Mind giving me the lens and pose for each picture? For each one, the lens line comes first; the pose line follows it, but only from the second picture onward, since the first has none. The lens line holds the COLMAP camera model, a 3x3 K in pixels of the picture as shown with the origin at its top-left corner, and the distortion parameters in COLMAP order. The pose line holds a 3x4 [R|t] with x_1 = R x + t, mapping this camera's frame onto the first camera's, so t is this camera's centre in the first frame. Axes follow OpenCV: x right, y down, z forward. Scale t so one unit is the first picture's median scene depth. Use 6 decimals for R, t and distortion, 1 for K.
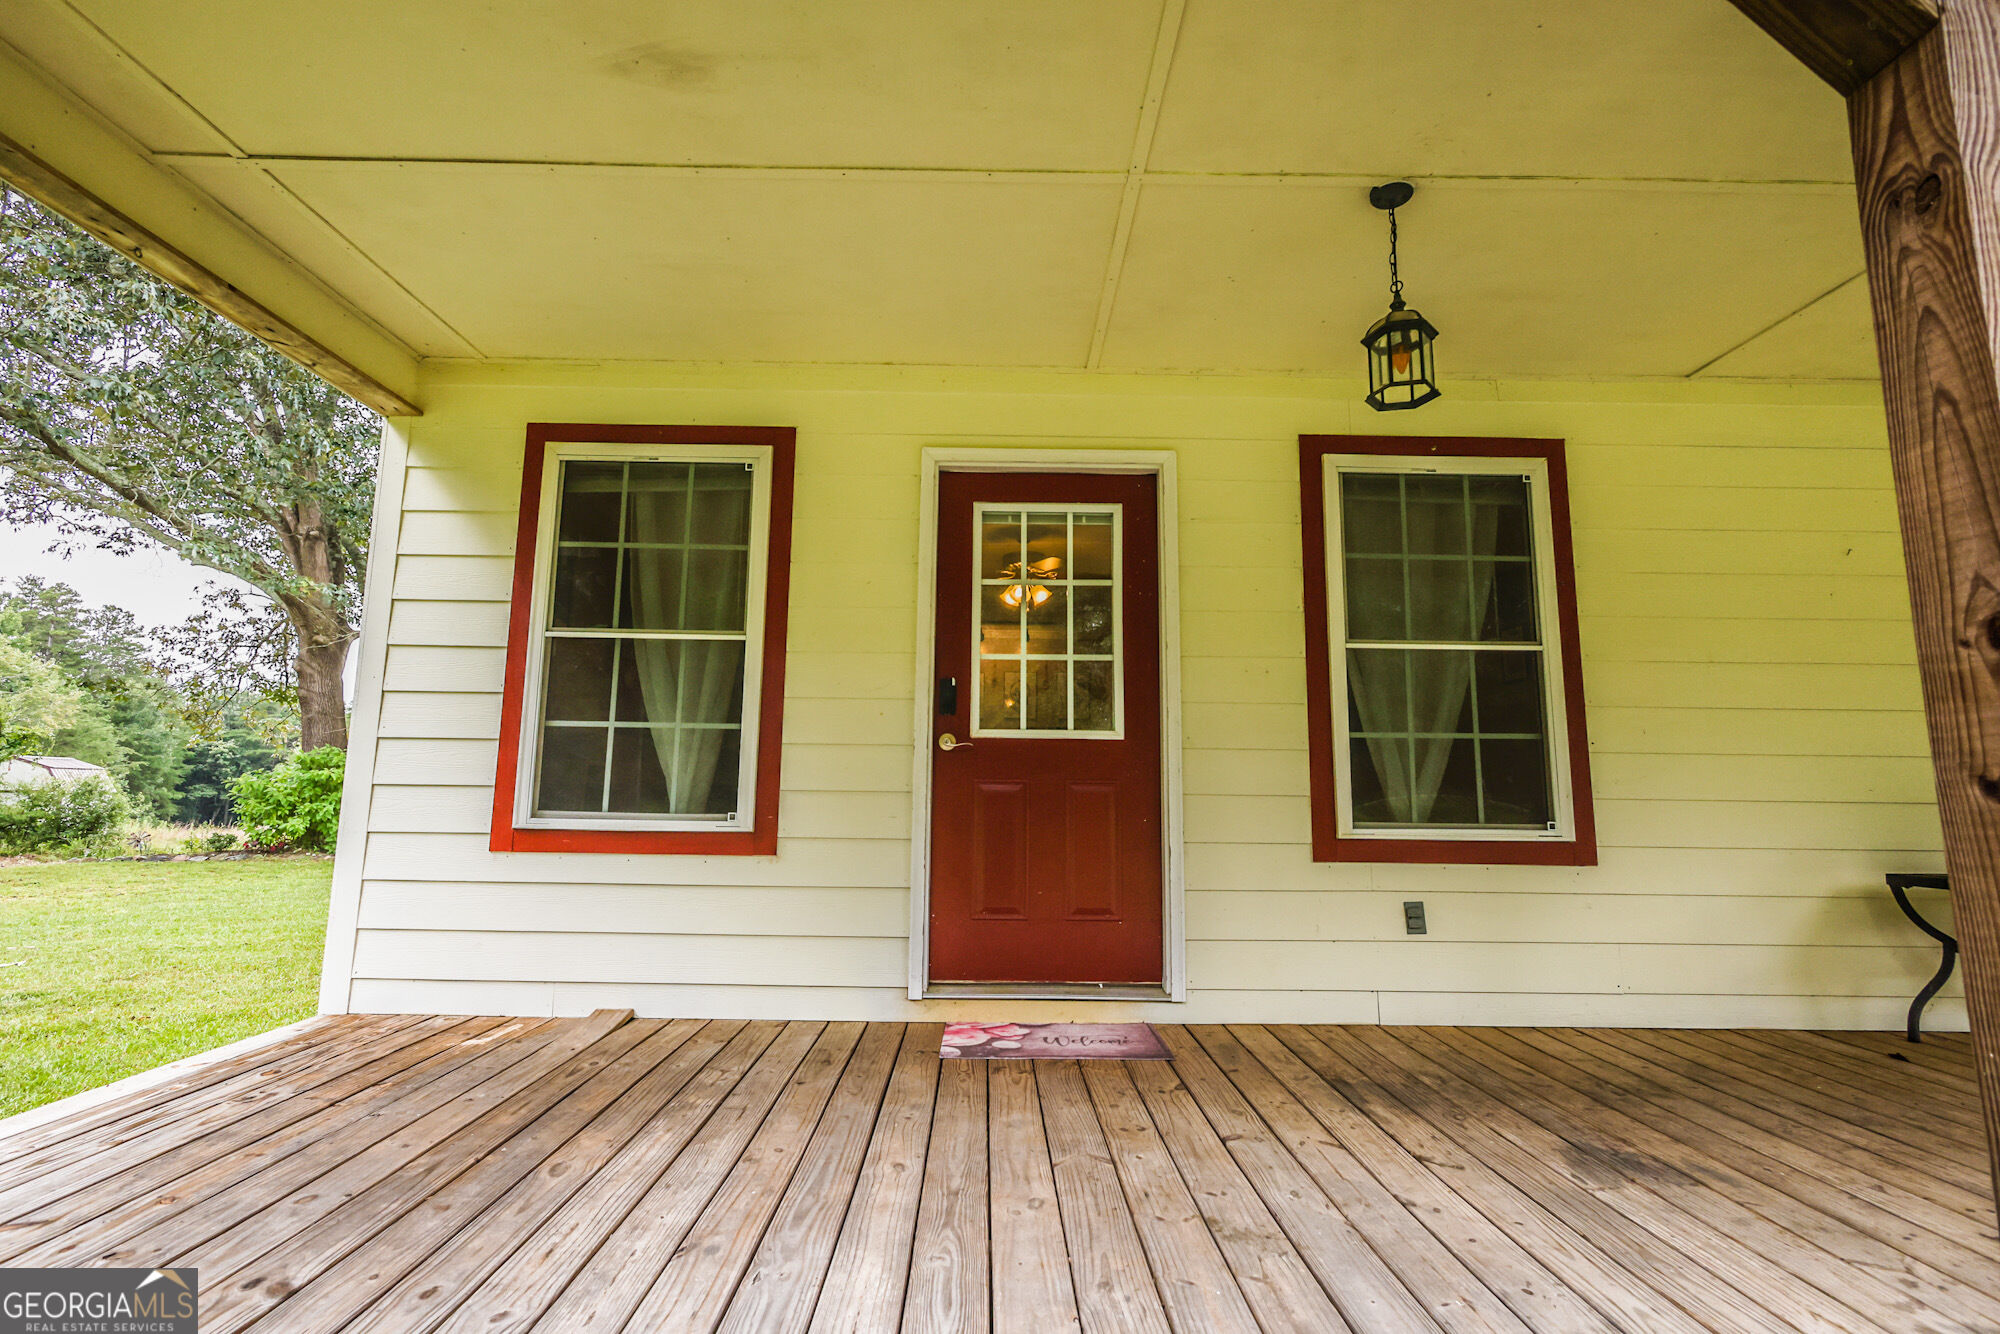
lens RADIAL K [[922.2, 0, 995.0], [0, 922.2, 665.1], [0, 0, 1]] dist [0.002646, 0.000548]
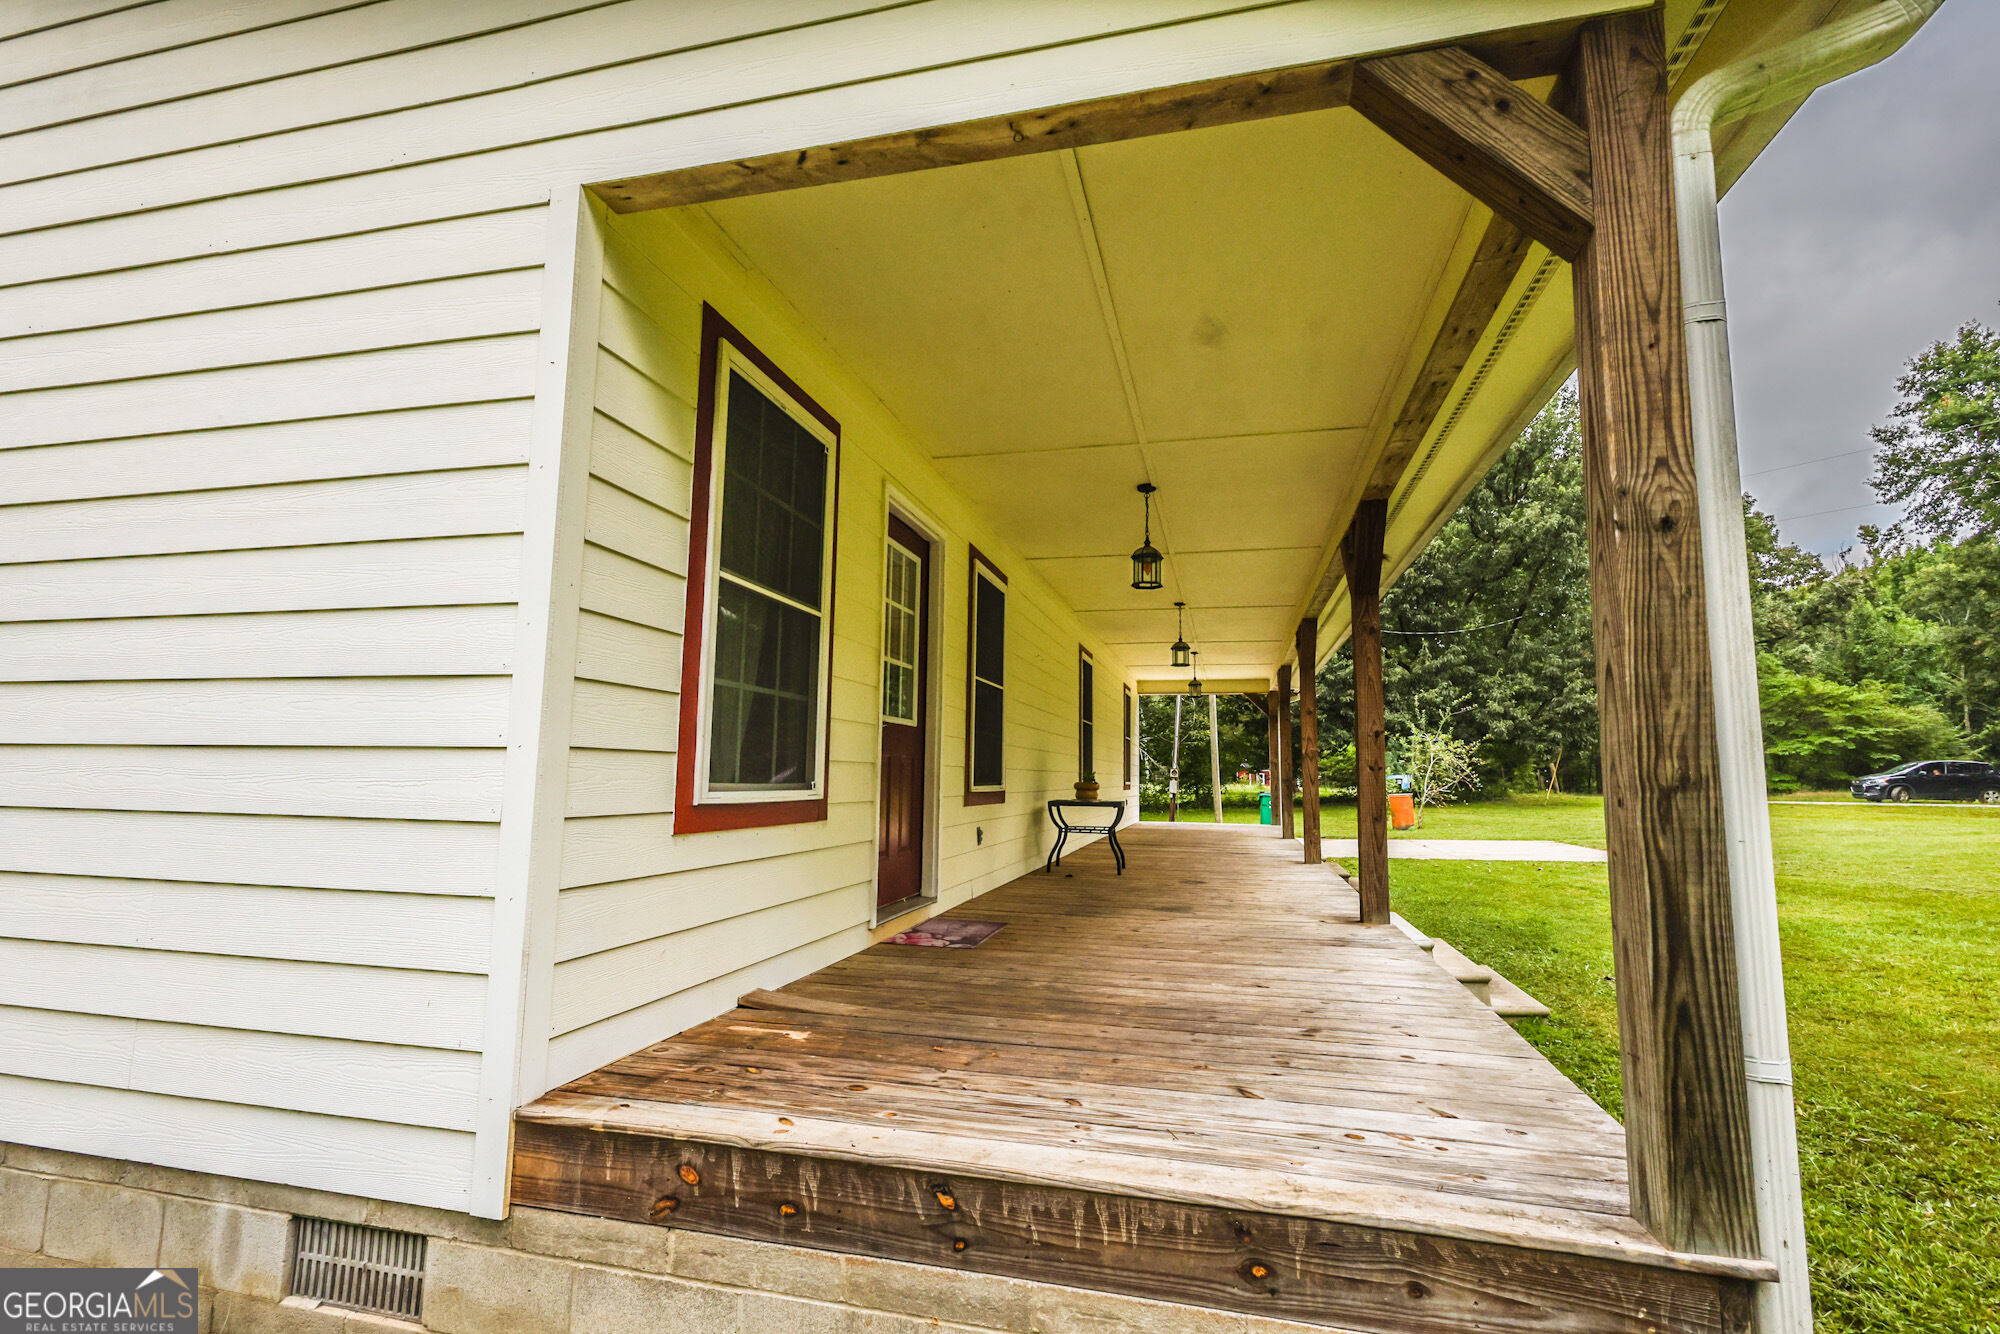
lens RADIAL K [[922.2, 0, 999.2], [0, 922.2, 665.5], [0, 0, 1]] dist [0.002646, 0.000548]
pose [[0.243860, 0.107499, 0.963834, -1.254051], [-0.139624, 0.987376, -0.074798, 0.078456], [-0.959707, -0.116334, 0.255791, 0.545536]]
